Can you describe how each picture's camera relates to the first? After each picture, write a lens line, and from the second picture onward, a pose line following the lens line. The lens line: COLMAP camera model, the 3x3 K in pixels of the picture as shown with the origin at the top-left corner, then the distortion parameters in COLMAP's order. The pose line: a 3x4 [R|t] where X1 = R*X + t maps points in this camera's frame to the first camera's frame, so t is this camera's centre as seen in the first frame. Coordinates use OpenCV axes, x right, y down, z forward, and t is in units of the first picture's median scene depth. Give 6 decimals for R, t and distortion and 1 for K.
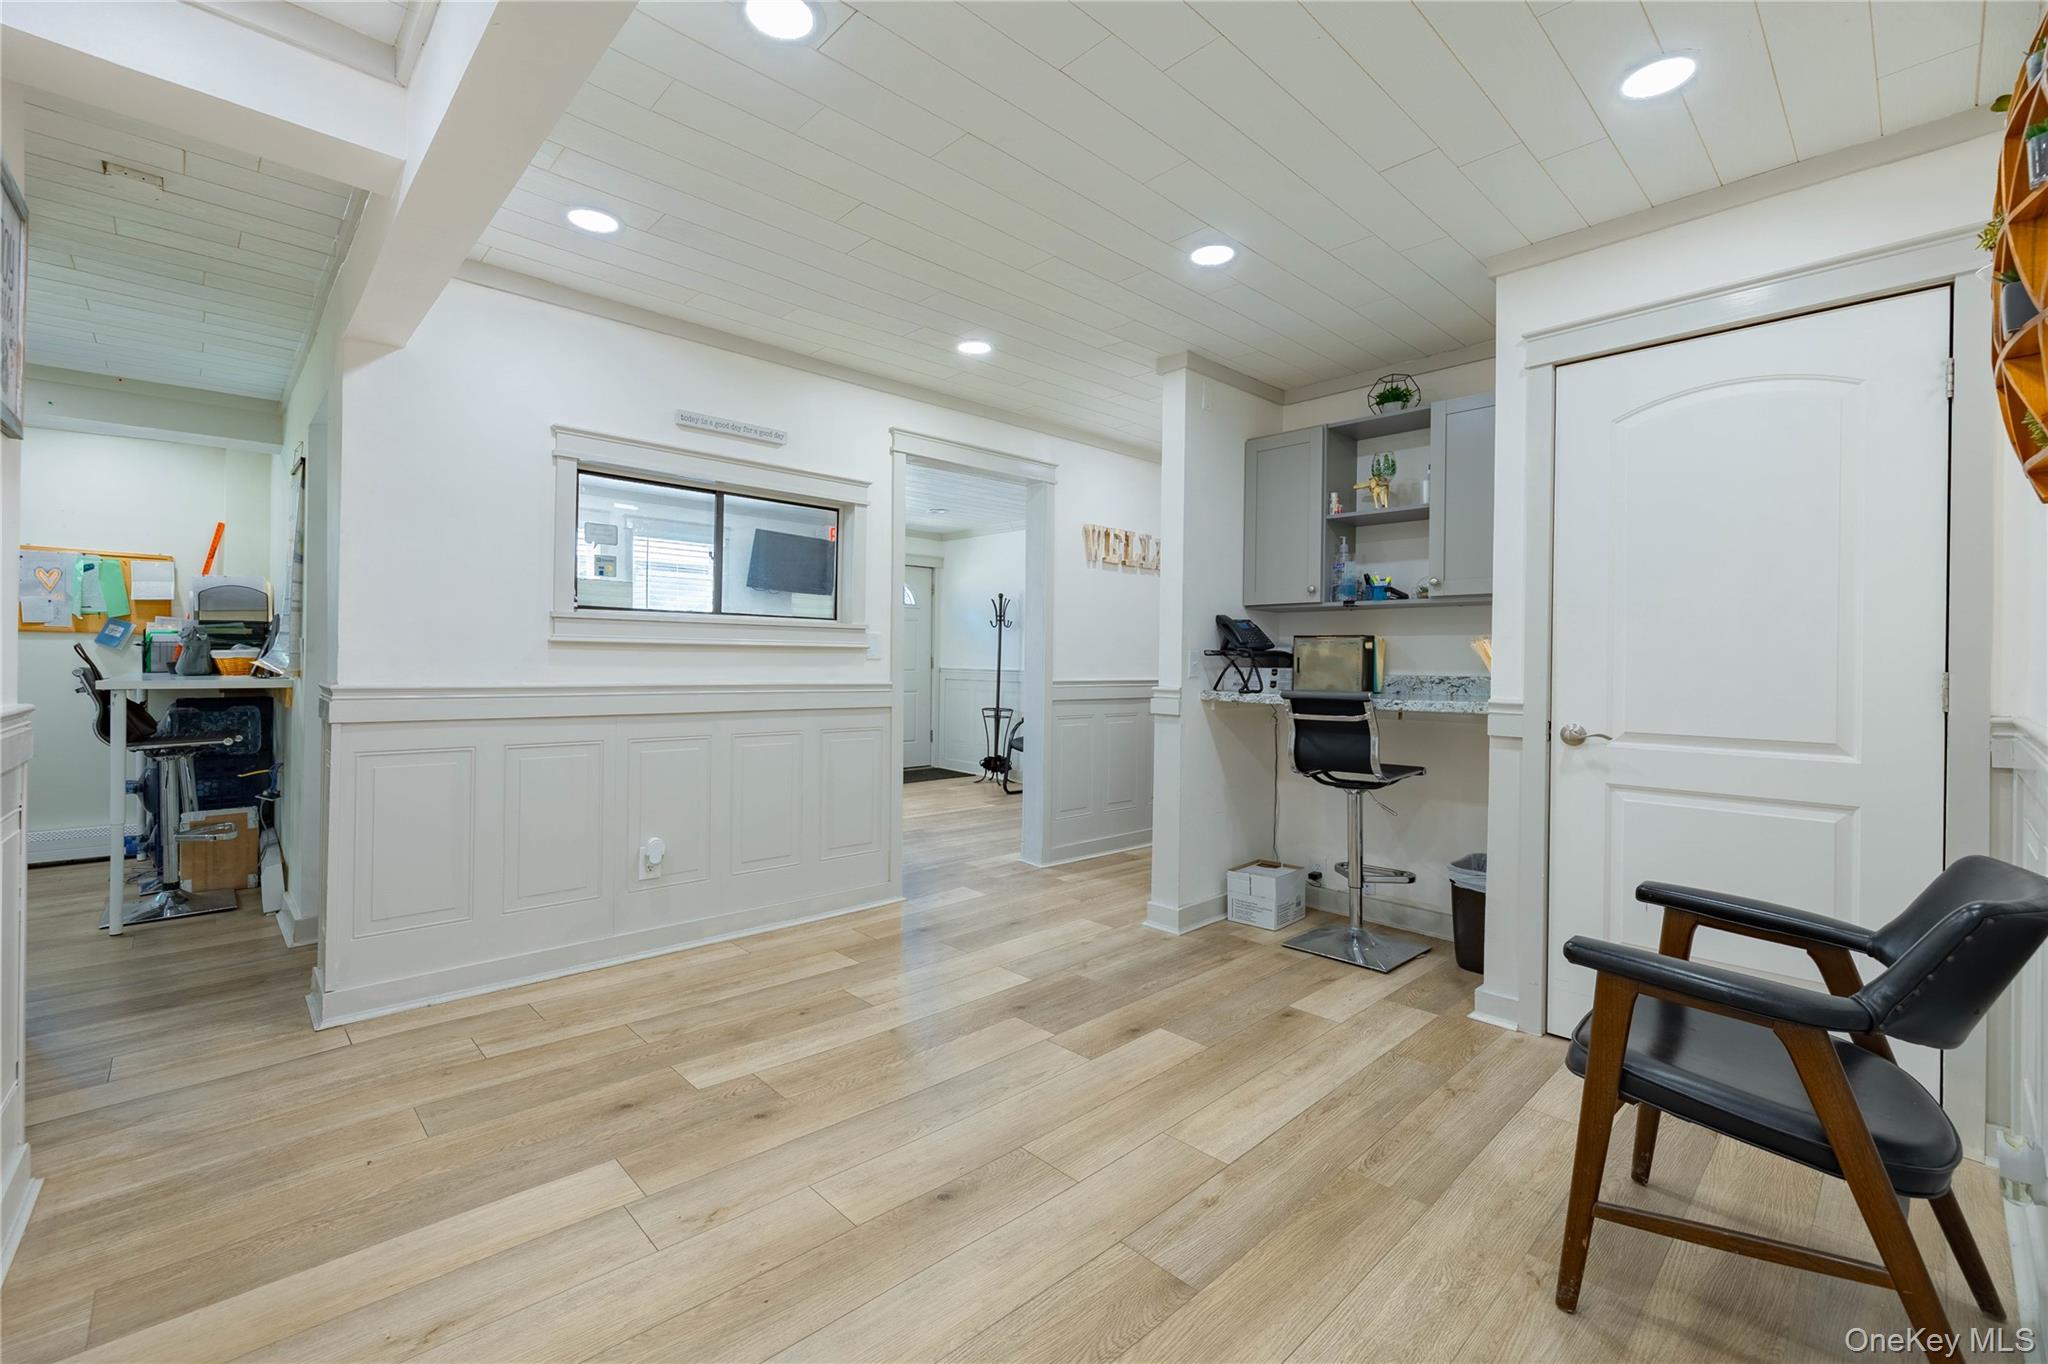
lens RADIAL K [[875.1, 0, 1025.0], [0, 875.1, 652.6], [0, 0, 1]] dist [-0.000627, -0.000221]
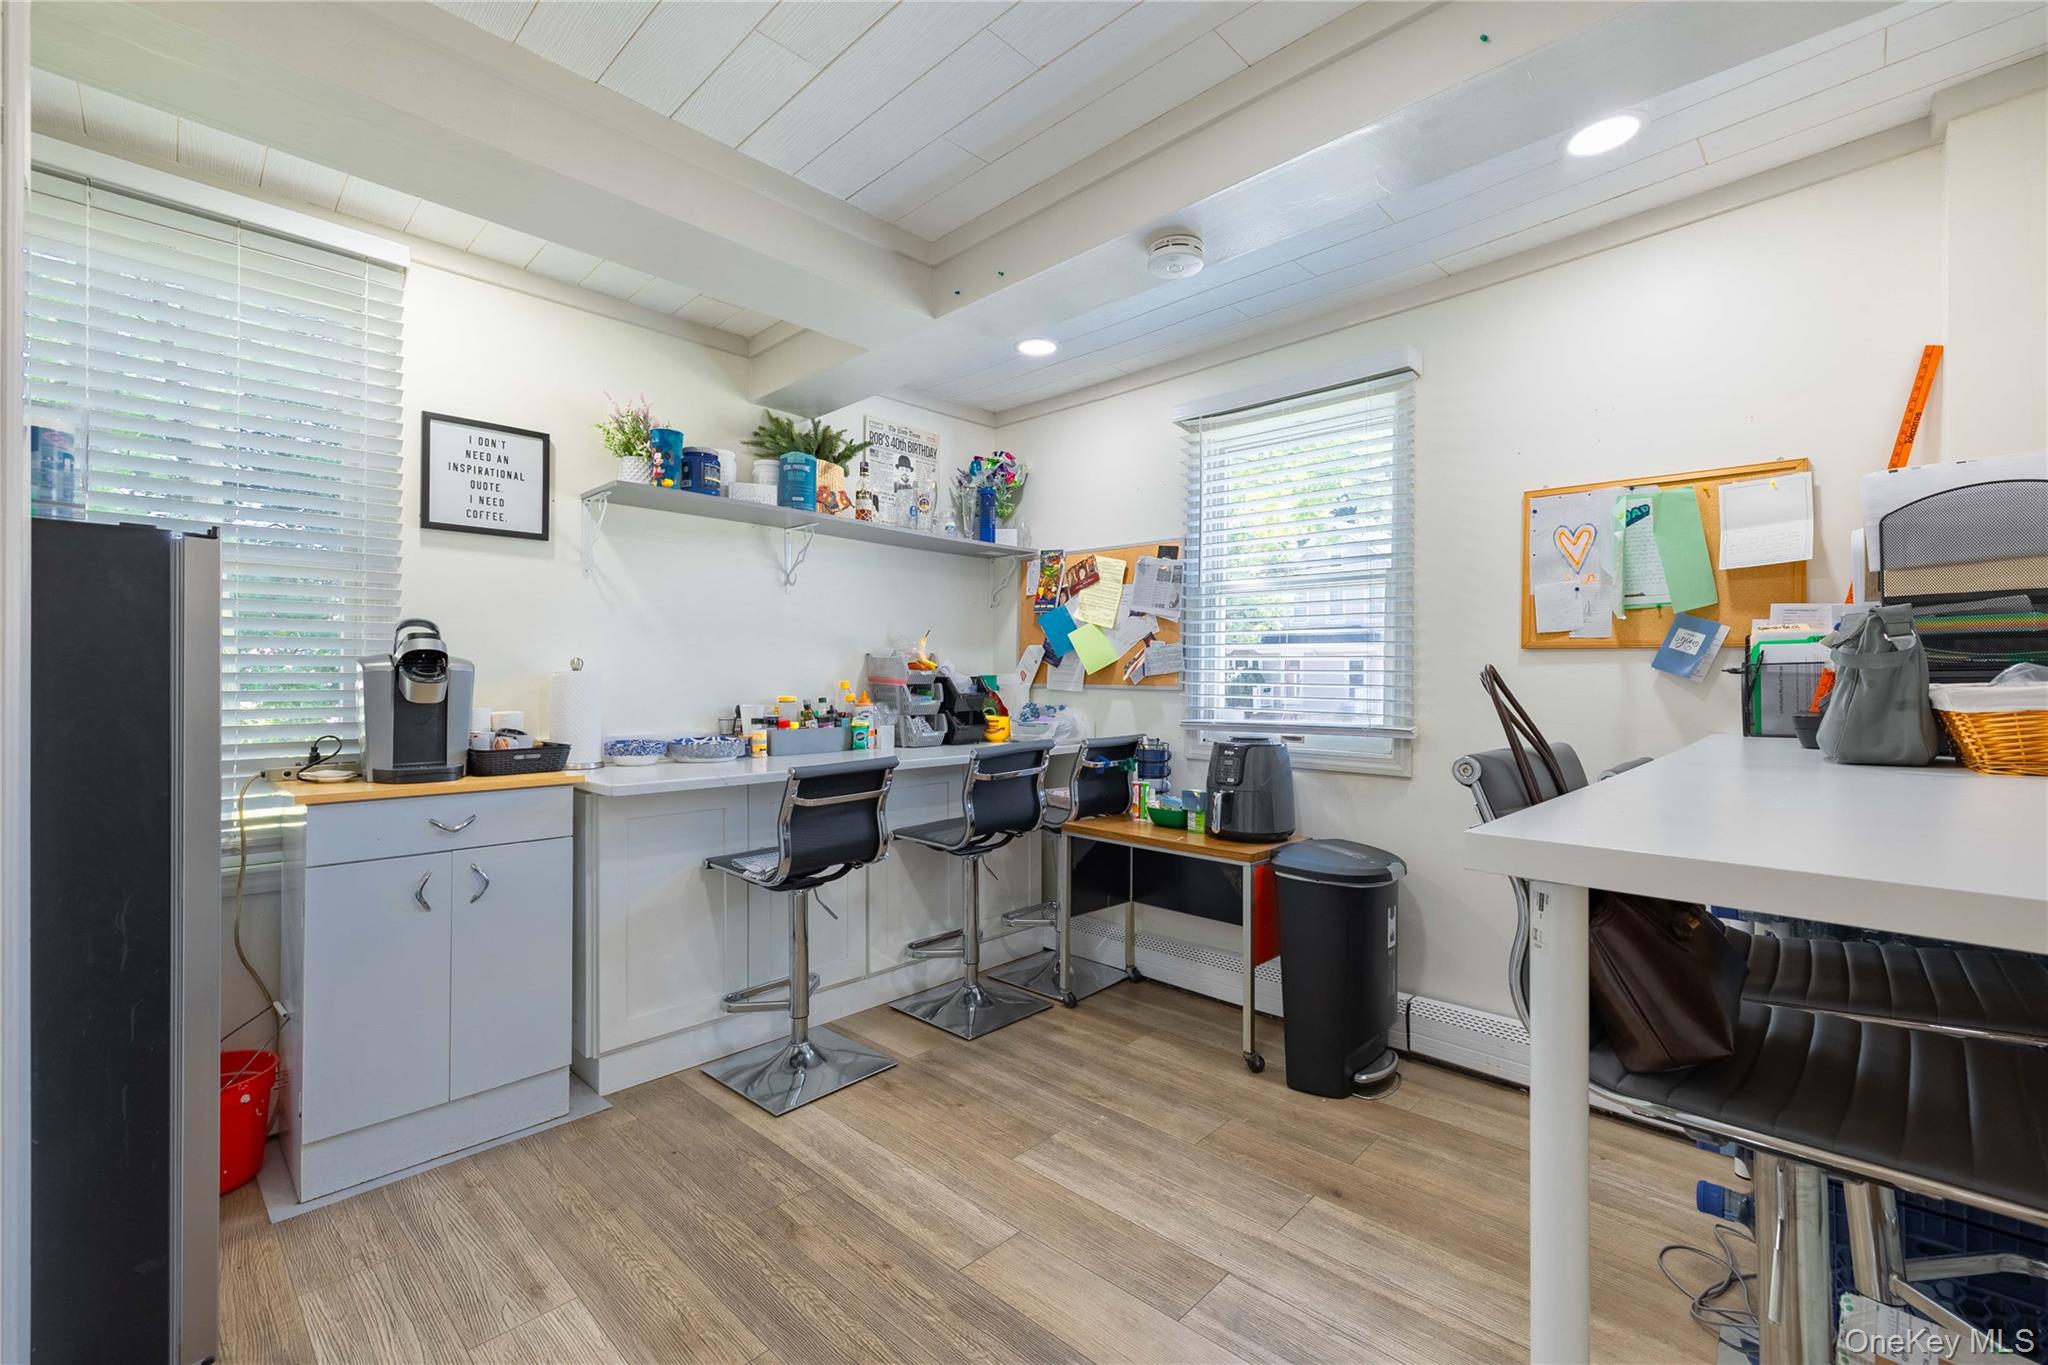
lens RADIAL K [[852.8, 0, 1024.0], [0, 852.8, 682.5], [0, 0, 1]] dist [0.001623, 0.000276]
pose [[0.046780, -0.005959, -0.998887, -0.655150], [0.007138, 0.999959, -0.005631, -0.003838], [0.998880, -0.006867, 0.046820, 0.677818]]
